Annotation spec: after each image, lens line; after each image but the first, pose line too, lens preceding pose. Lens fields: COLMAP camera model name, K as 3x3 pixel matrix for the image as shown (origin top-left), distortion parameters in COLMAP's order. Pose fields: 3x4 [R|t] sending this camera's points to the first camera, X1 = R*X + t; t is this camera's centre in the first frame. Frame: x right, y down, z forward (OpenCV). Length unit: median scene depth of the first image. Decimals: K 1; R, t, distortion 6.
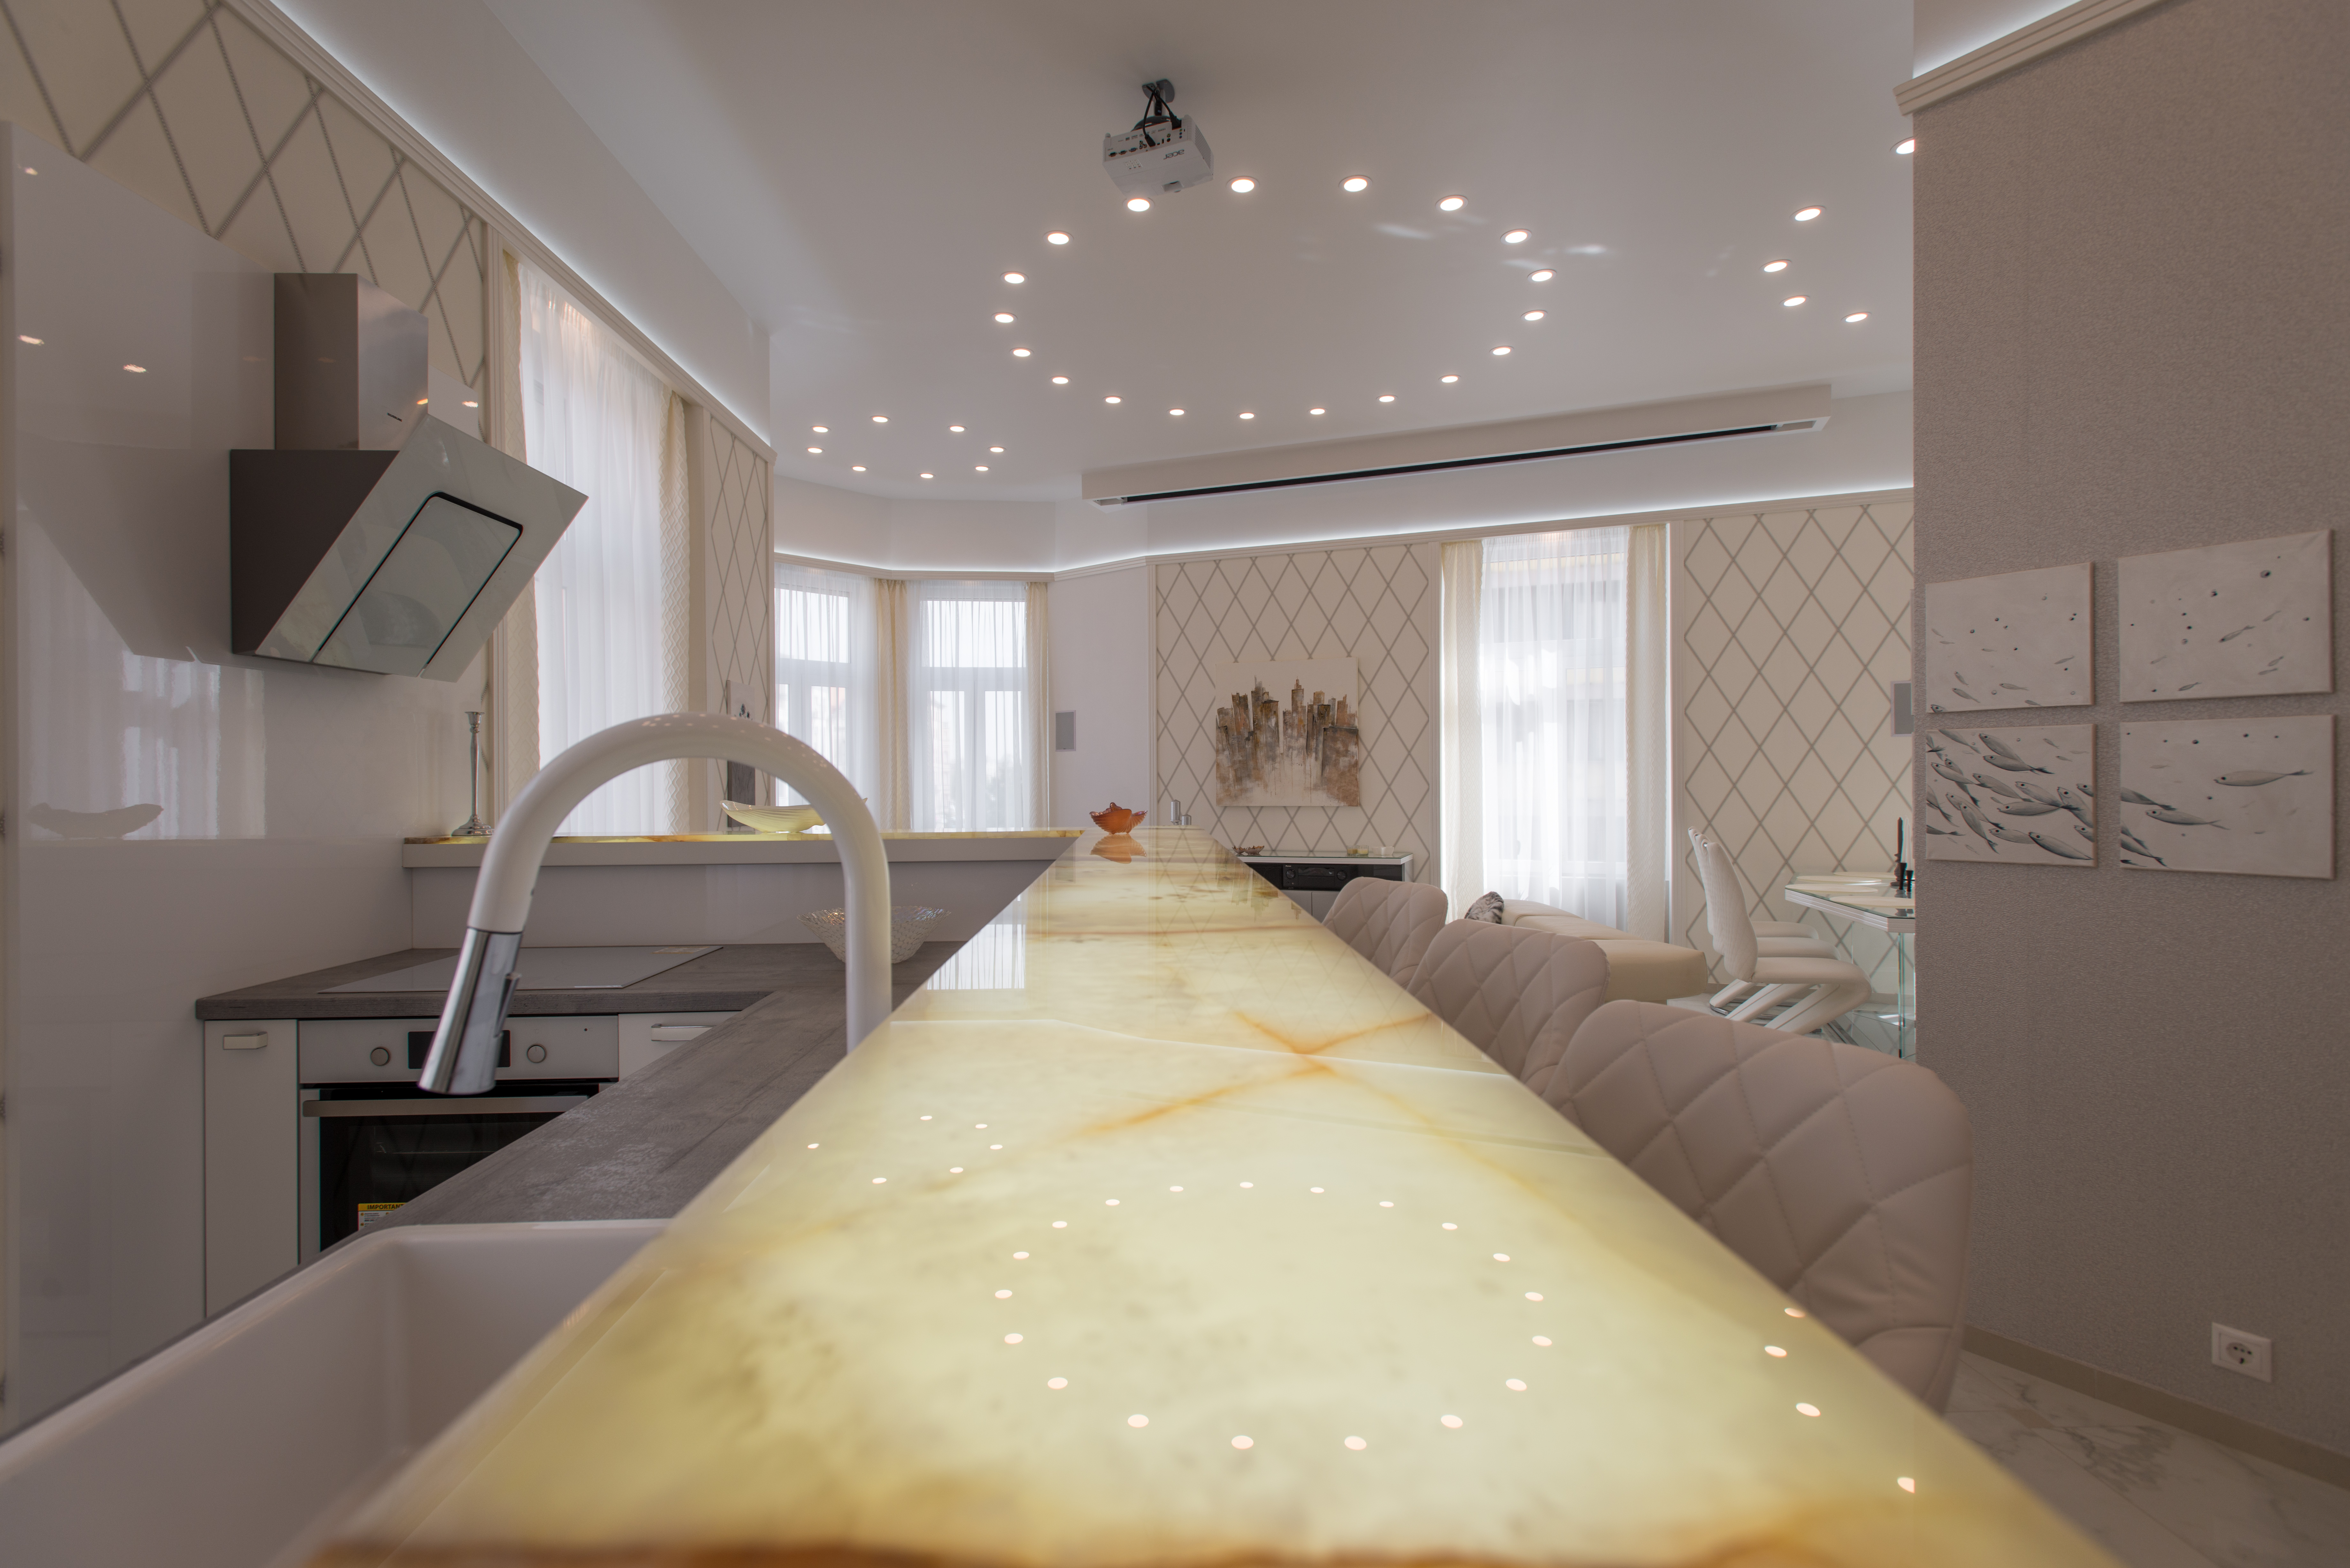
lens RADIAL K [[1074.0, 0, 1175.2], [0, 1074.0, 780.9], [0, 0, 1]] dist [0.018181, -0.000760]
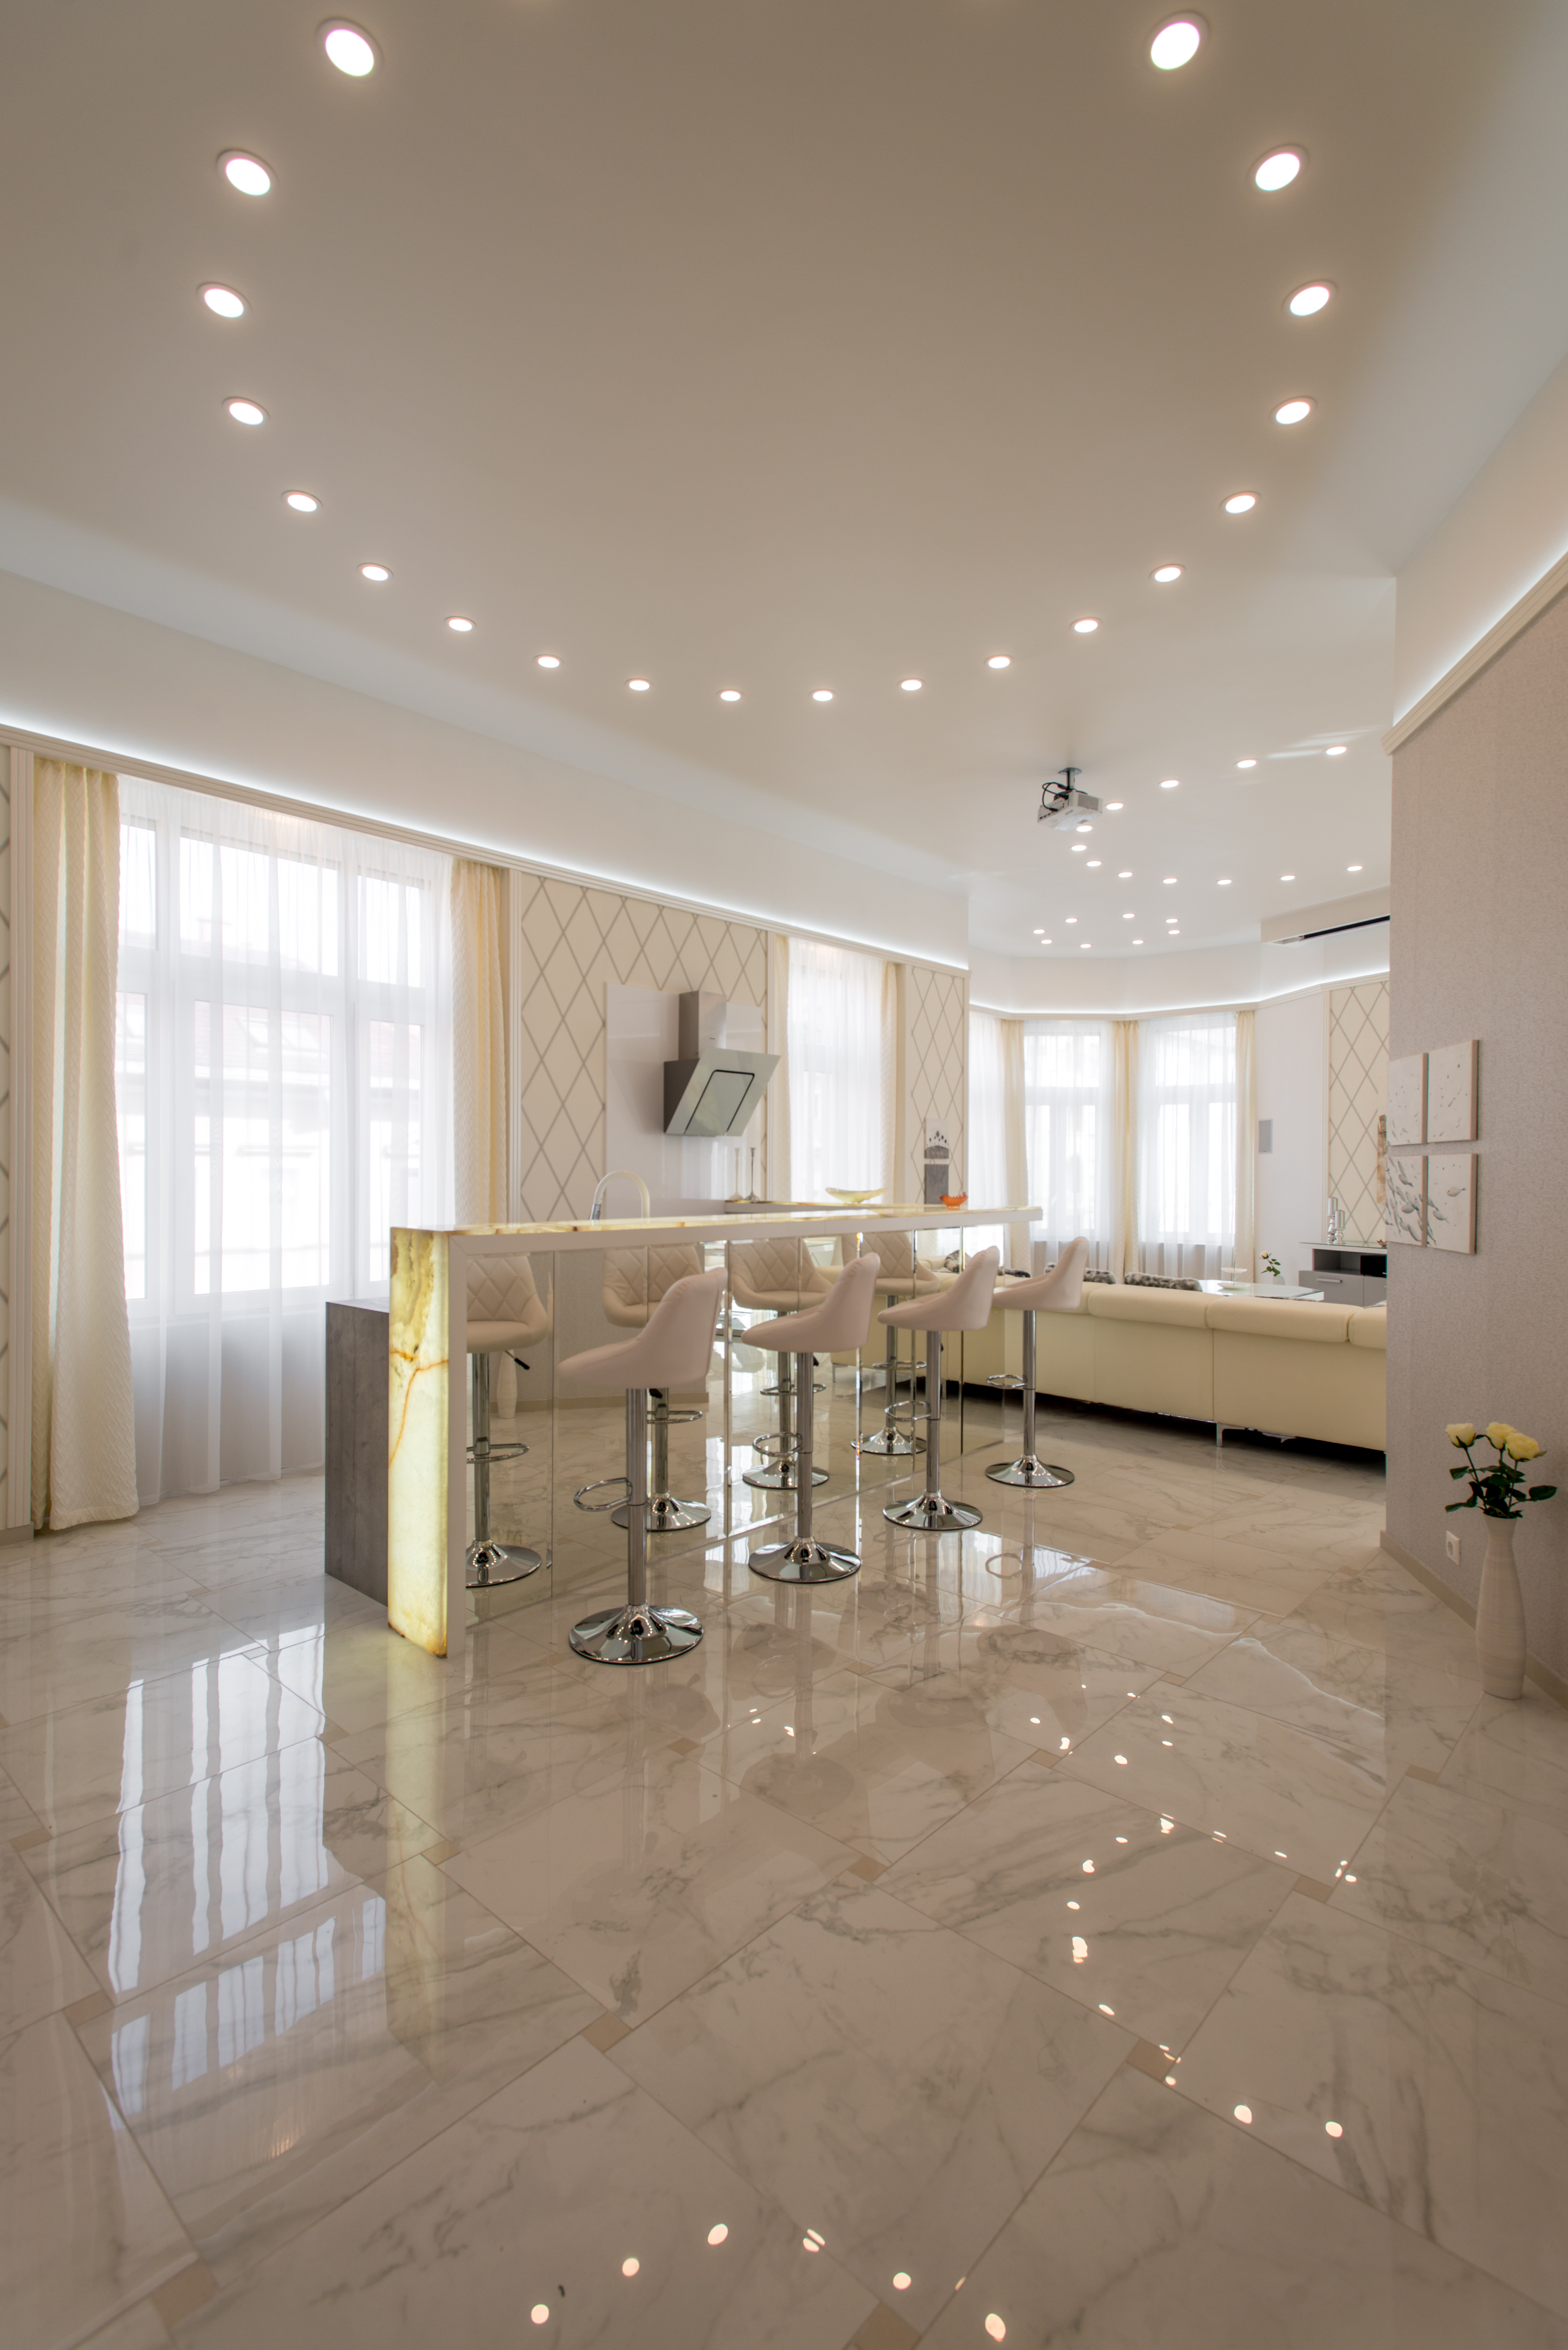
lens RADIAL K [[1079.5, 0, 784.0], [0, 1079.5, 1175.0], [0, 0, 1]] dist [0.009923, 0.000665]
pose [[0.714430, 0.011129, -0.699618, 0.410915], [-0.009269, 0.999936, 0.006441, -0.008205], [0.699645, 0.001883, 0.714488, -0.247670]]
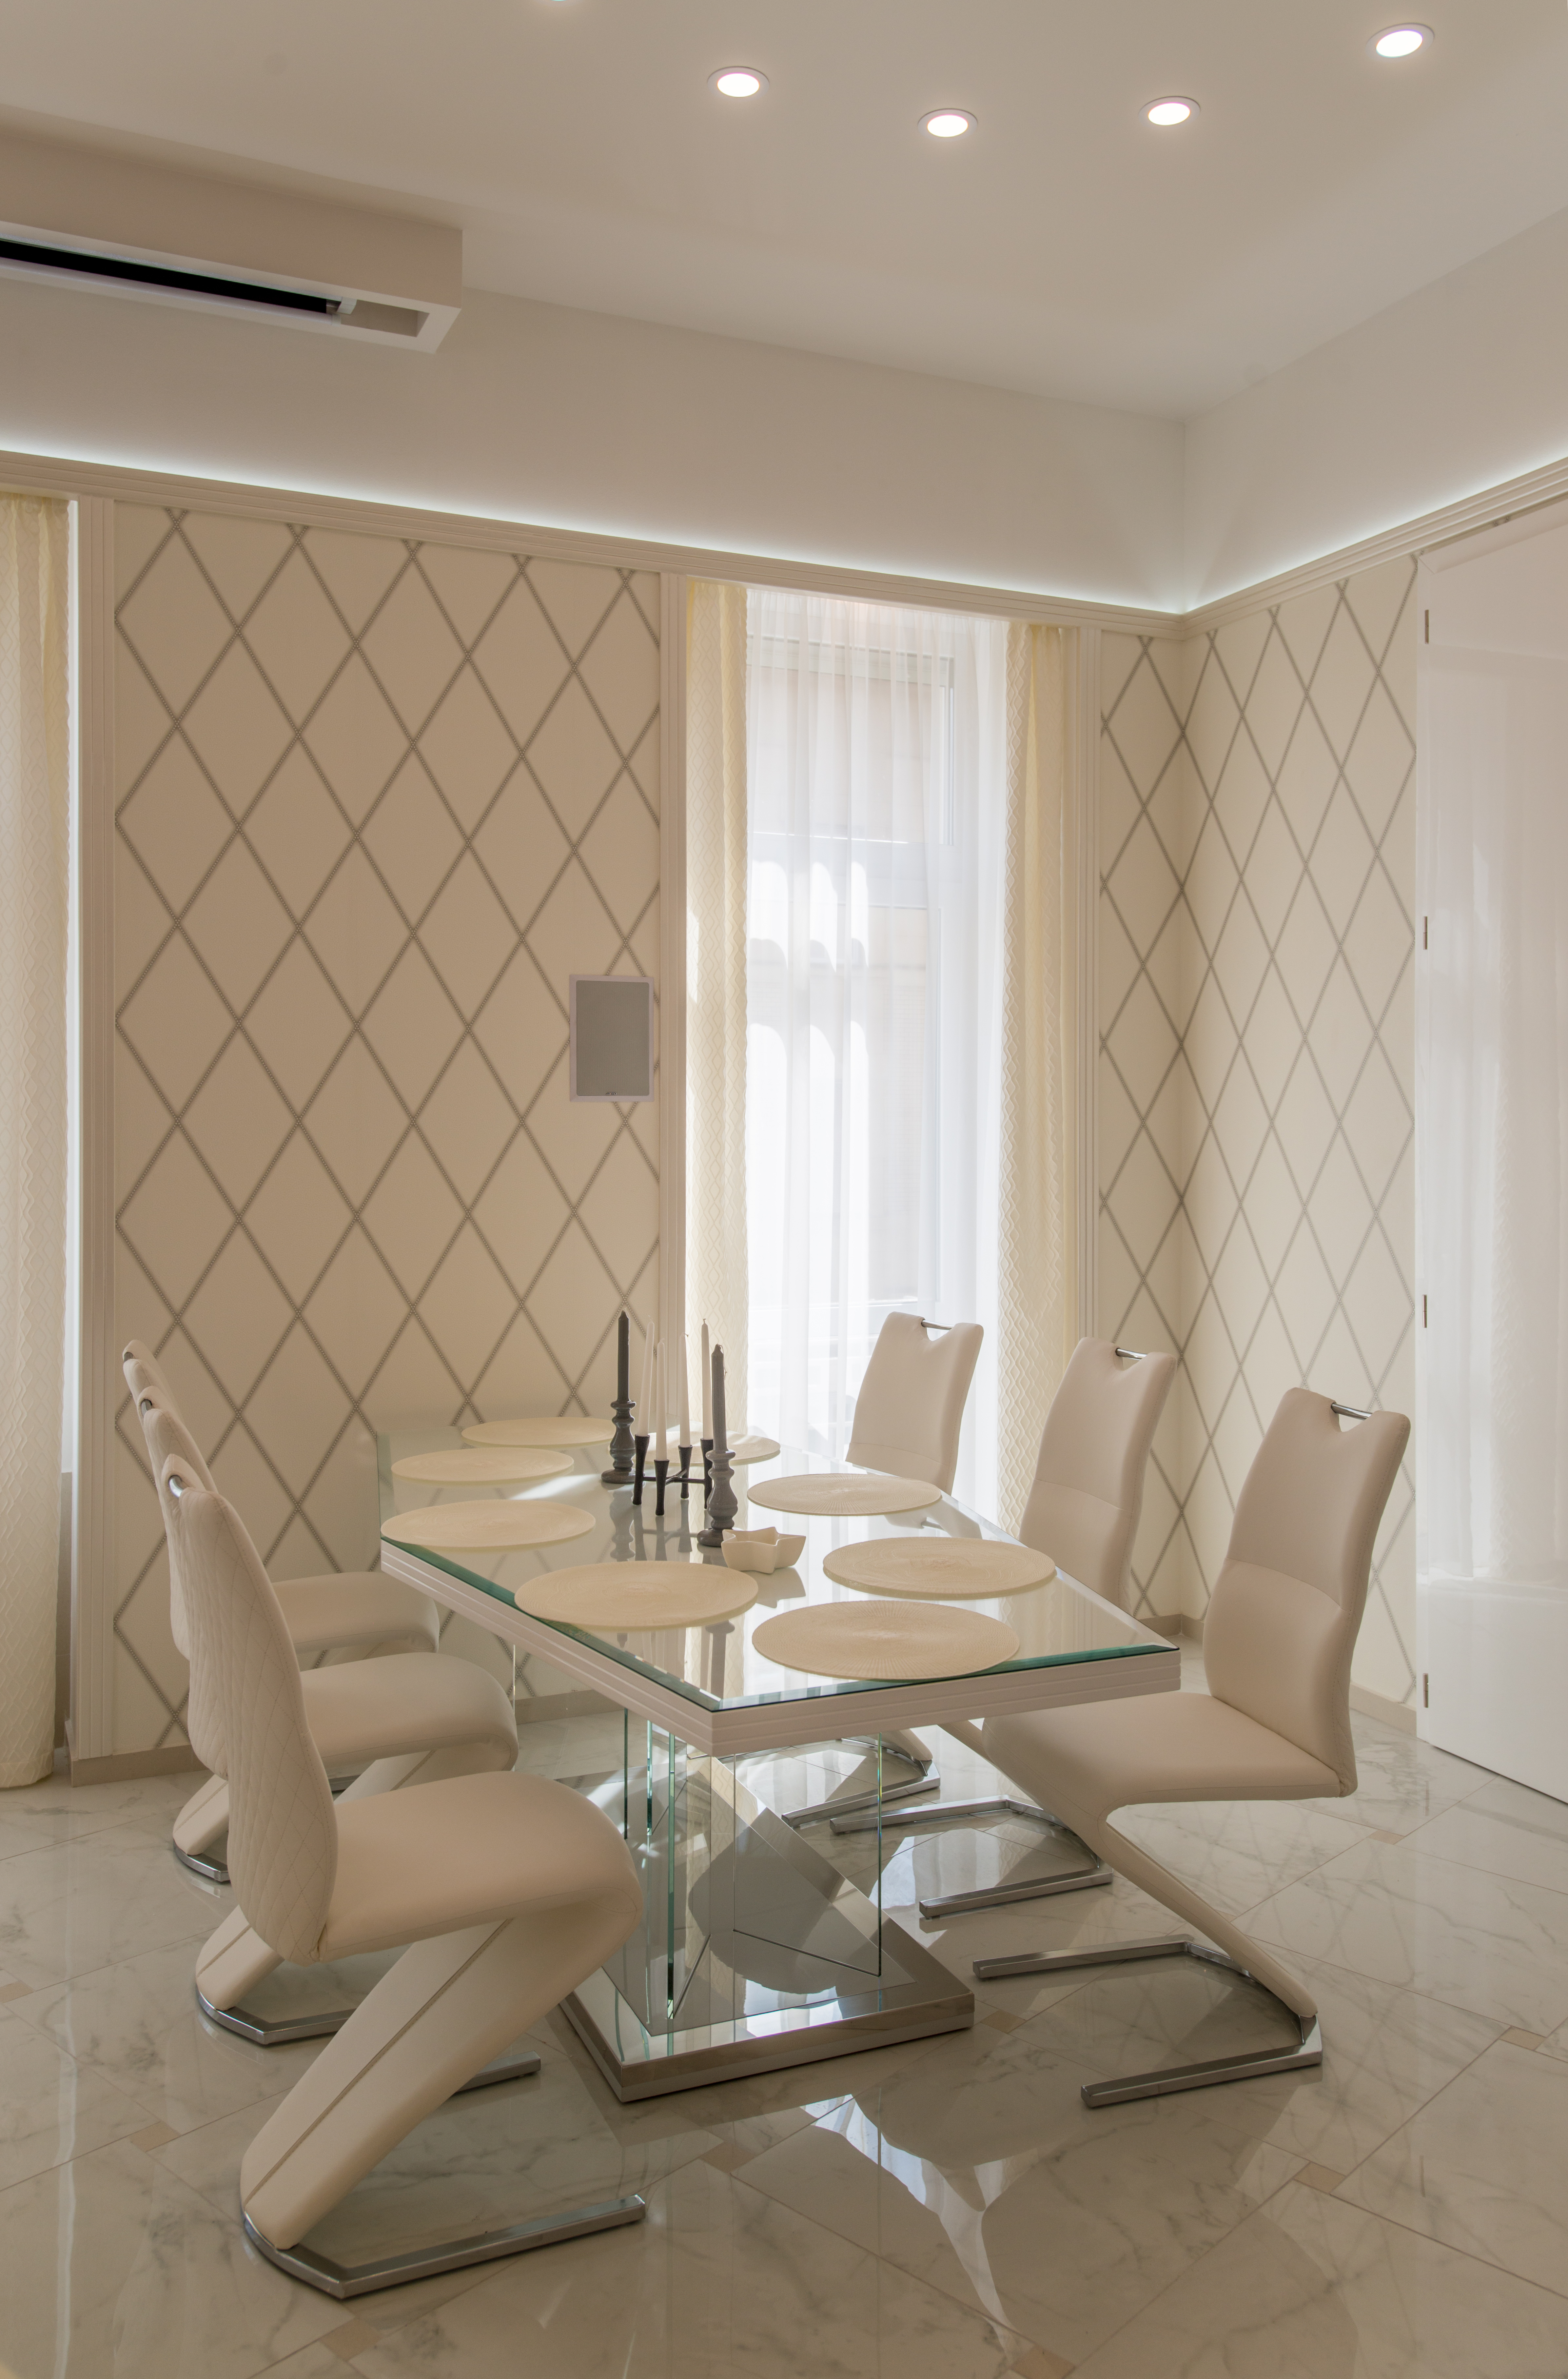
lens RADIAL K [[1839.5, 0, 798.0], [0, 1839.5, 1123.4], [0, 0, 1]] dist [0.038303, -0.006343]
pose [[0.701530, 0.004759, 0.712624, 0.171978], [-0.006942, 0.999976, 0.000156, -0.028589], [-0.712606, -0.005056, 0.701546, 0.361202]]
